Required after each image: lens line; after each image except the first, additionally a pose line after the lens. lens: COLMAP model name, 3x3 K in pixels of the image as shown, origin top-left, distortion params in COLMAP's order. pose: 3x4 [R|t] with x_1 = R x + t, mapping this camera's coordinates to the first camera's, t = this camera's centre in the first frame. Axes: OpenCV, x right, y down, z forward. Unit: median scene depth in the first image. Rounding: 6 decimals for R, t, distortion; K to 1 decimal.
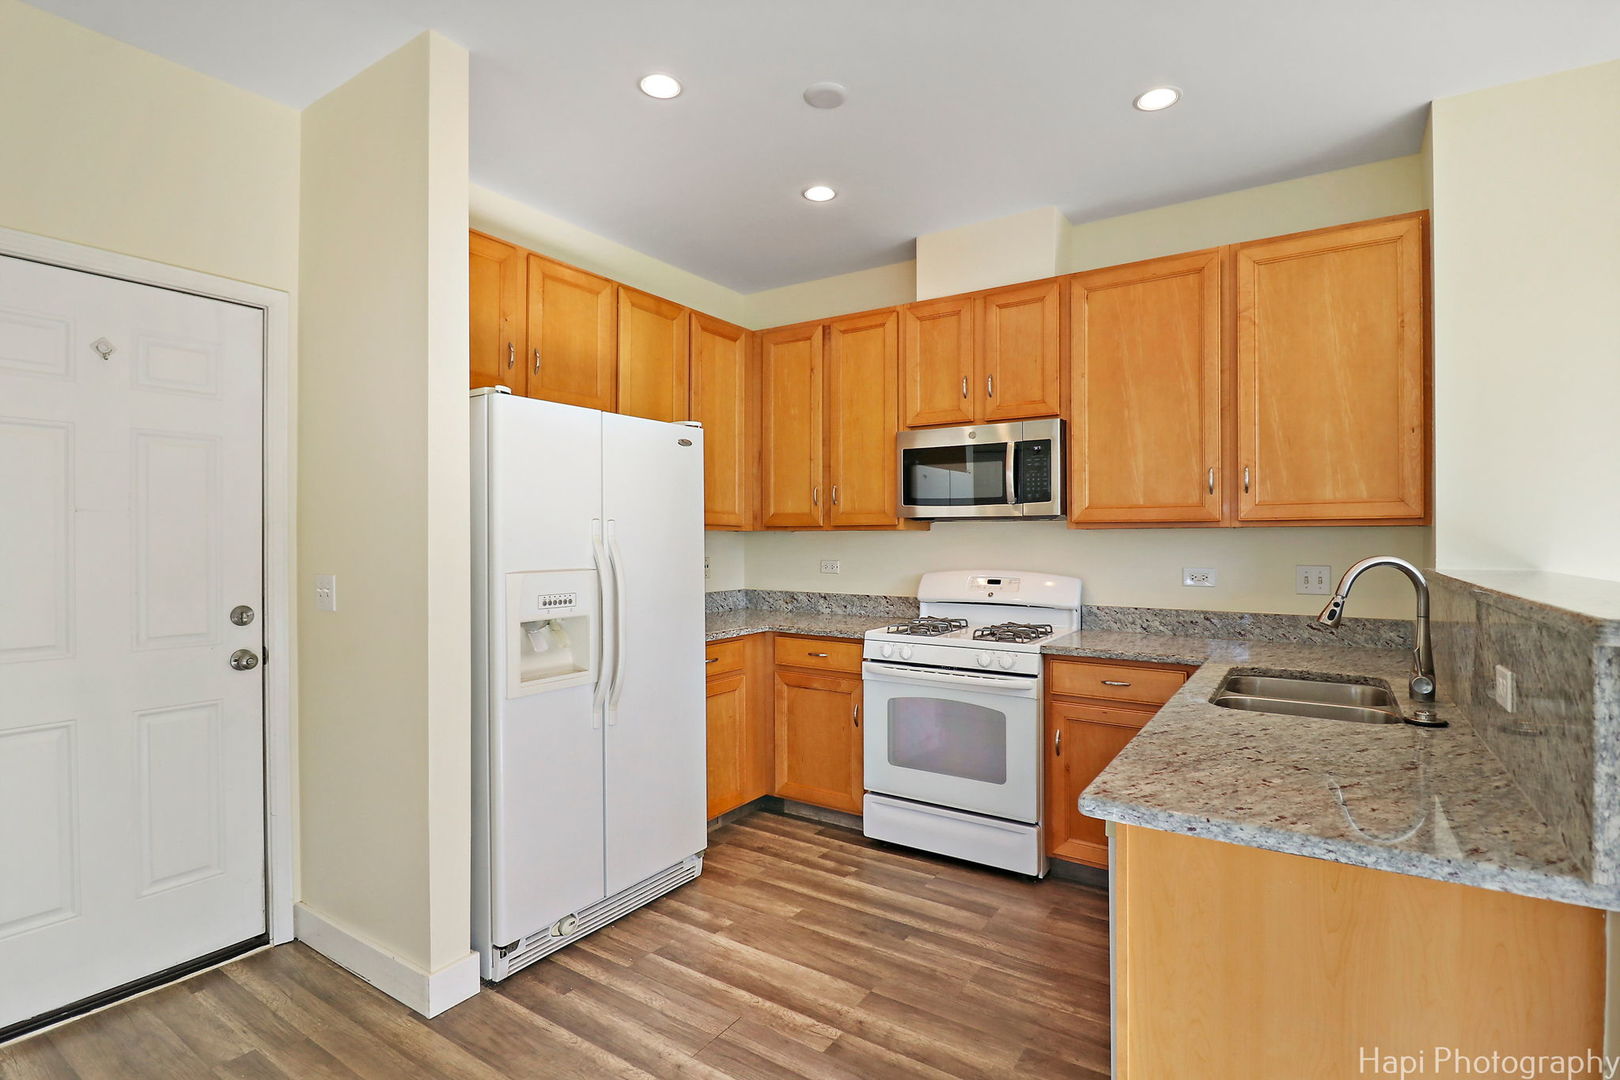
lens RADIAL K [[791.5, 0, 810.0], [0, 791.5, 540.0], [0, 0, 1]] dist [-0.022199, -0.000243]
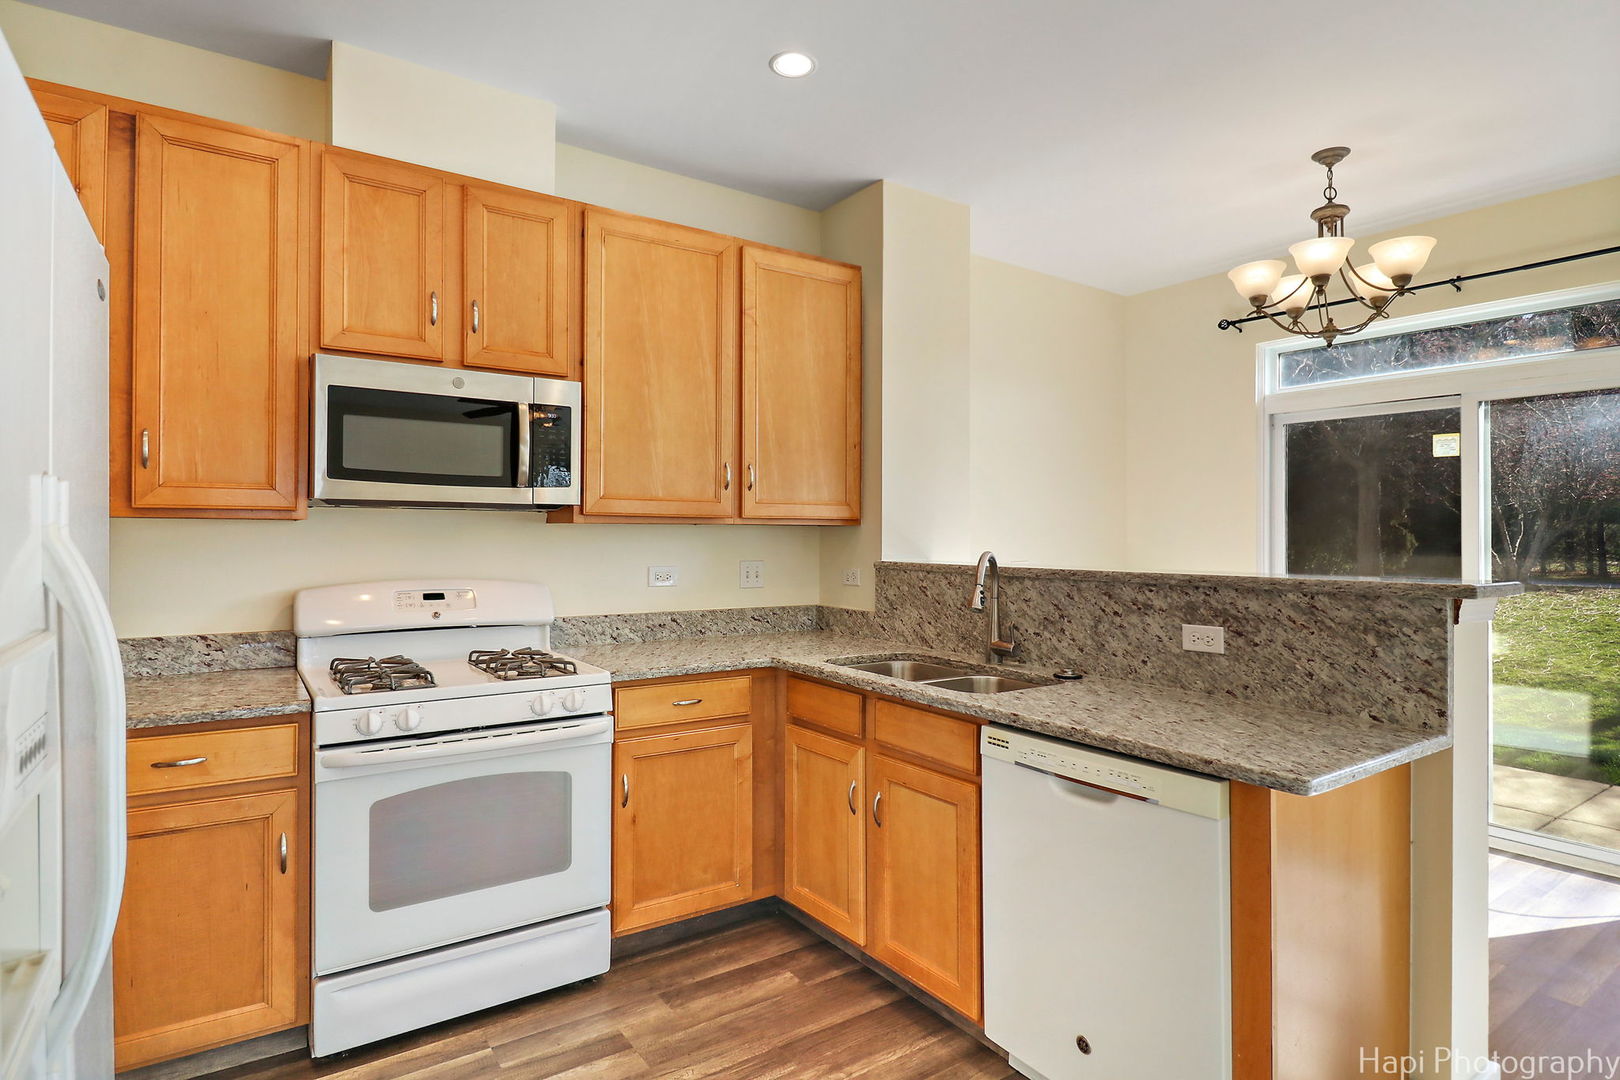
lens RADIAL K [[842.1, 0, 810.0], [0, 842.1, 540.0], [0, 0, 1]] dist [0.004873, -0.017605]
pose [[0.364684, -0.003140, 0.931126, -0.390987], [-0.003696, 0.999982, 0.004820, -0.002028], [-0.931124, -0.005199, 0.364665, 0.489860]]
